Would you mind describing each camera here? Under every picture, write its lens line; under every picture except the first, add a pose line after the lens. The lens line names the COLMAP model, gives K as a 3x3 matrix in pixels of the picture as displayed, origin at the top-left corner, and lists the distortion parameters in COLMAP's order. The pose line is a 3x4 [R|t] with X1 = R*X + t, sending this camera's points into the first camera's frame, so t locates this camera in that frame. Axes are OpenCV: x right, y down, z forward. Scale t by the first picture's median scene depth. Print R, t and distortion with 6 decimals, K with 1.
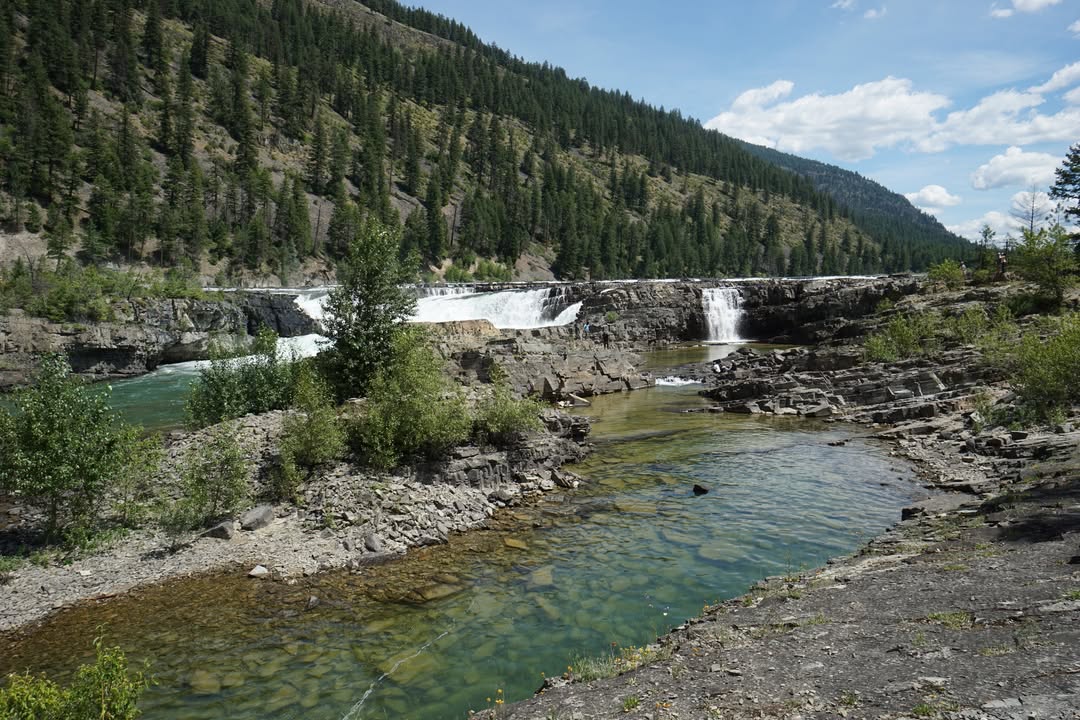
lens RADIAL K [[736.6, 0, 540.0], [0, 736.6, 360.0], [0, 0, 1]] dist [0.020864, 0.032232]
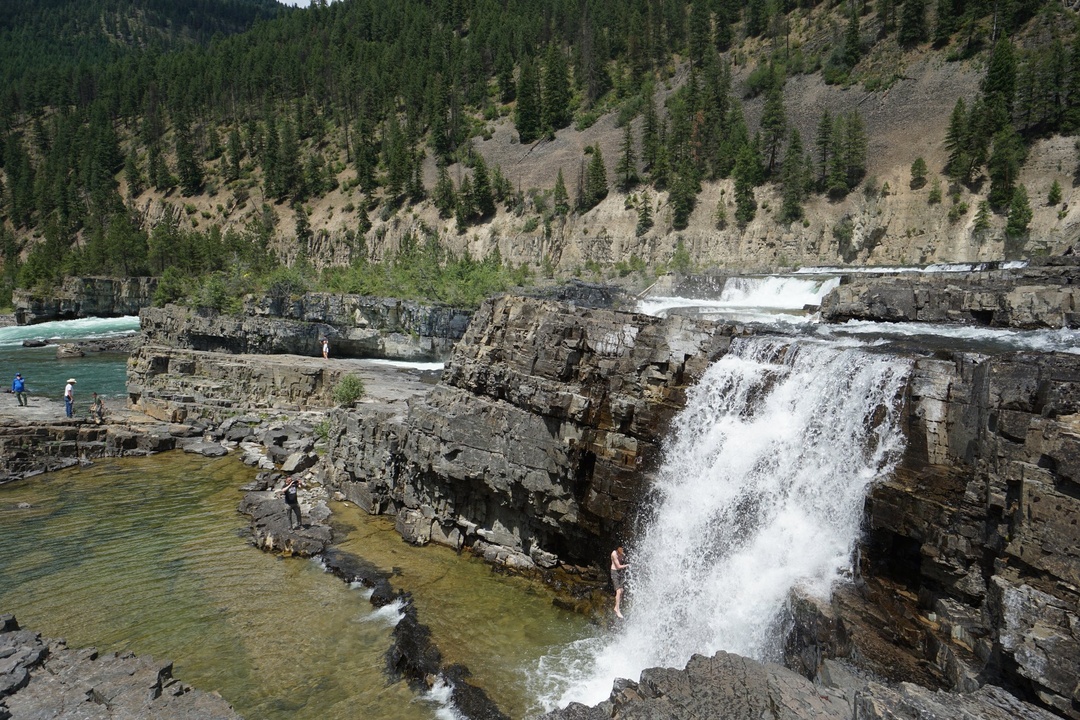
lens RADIAL K [[790.7, 0, 540.0], [0, 790.7, 349.4], [0, 0, 1]] dist [0.022145, 0.029868]
pose [[-0.076965, 0.111769, -0.990749, 0.085146], [-0.070157, 0.990627, 0.117205, -0.023777], [0.994562, 0.078529, -0.068402, 0.210663]]
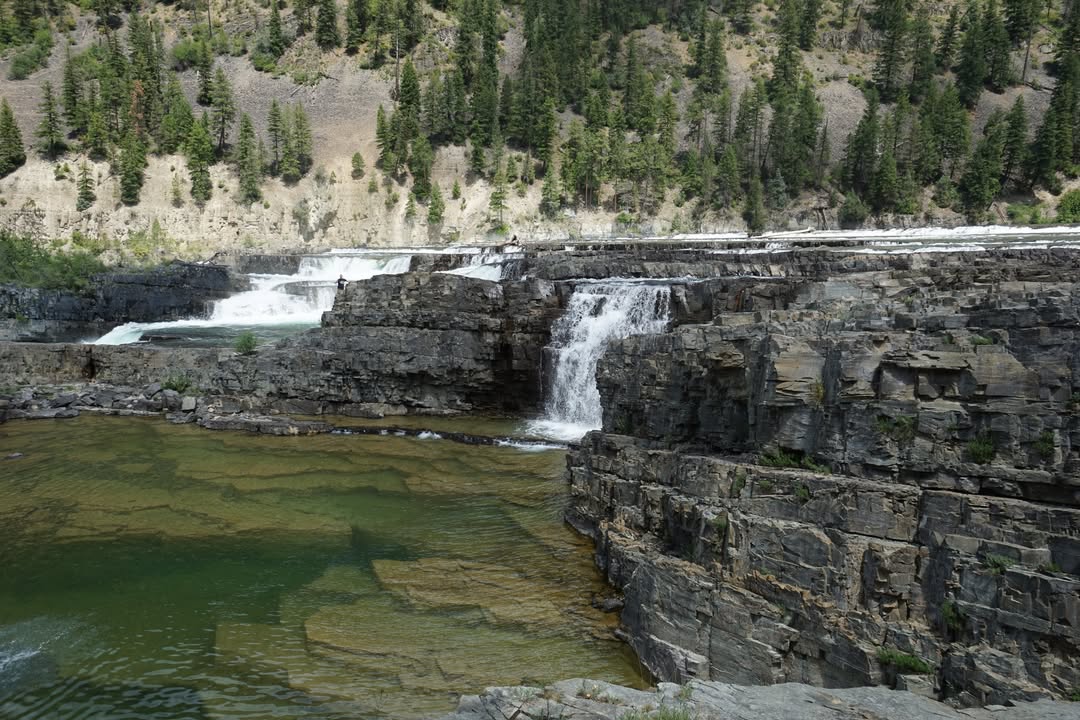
lens RADIAL K [[806.4, 0, 542.2], [0, 806.4, 353.1], [0, 0, 1]] dist [0.019702, 0.033839]
pose [[0.604538, 0.116219, -0.788053, 0.118490], [-0.063034, 0.993177, 0.098114, -0.021765], [0.794078, -0.009640, 0.607739, 0.158319]]
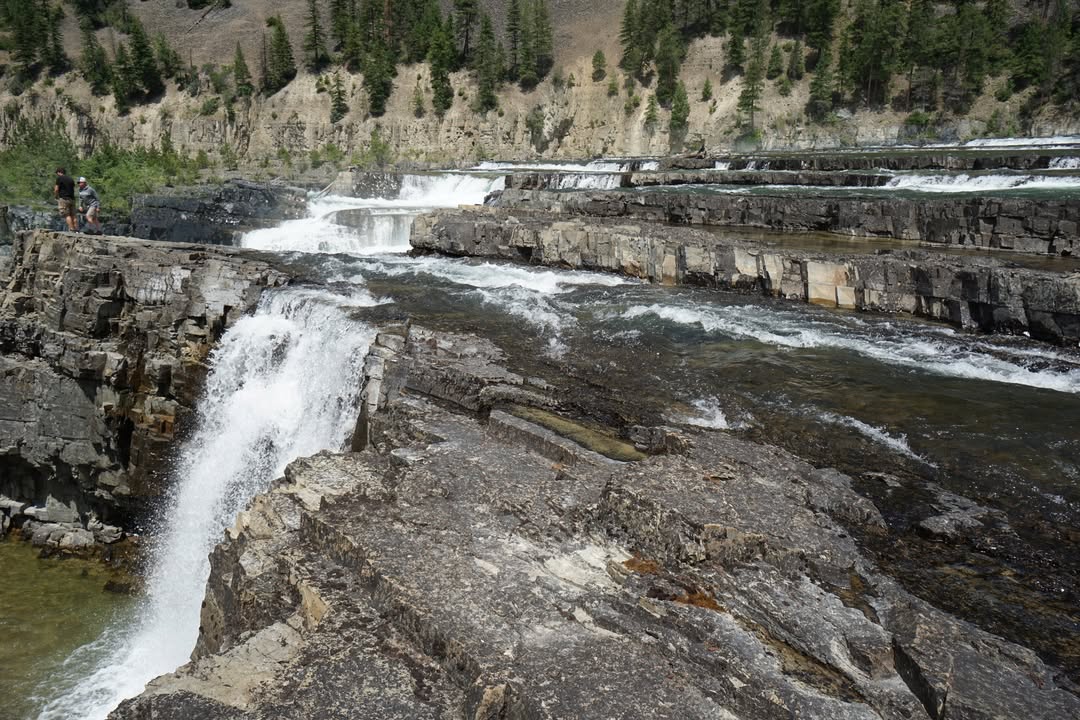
lens RADIAL K [[790.7, 0, 540.0], [0, 790.7, 349.4], [0, 0, 1]] dist [0.022145, 0.029868]
pose [[0.270681, 0.240819, -0.932061, 0.083089], [-0.070048, 0.970566, 0.230425, -0.026789], [0.960117, 0.002918, 0.279582, 0.218990]]
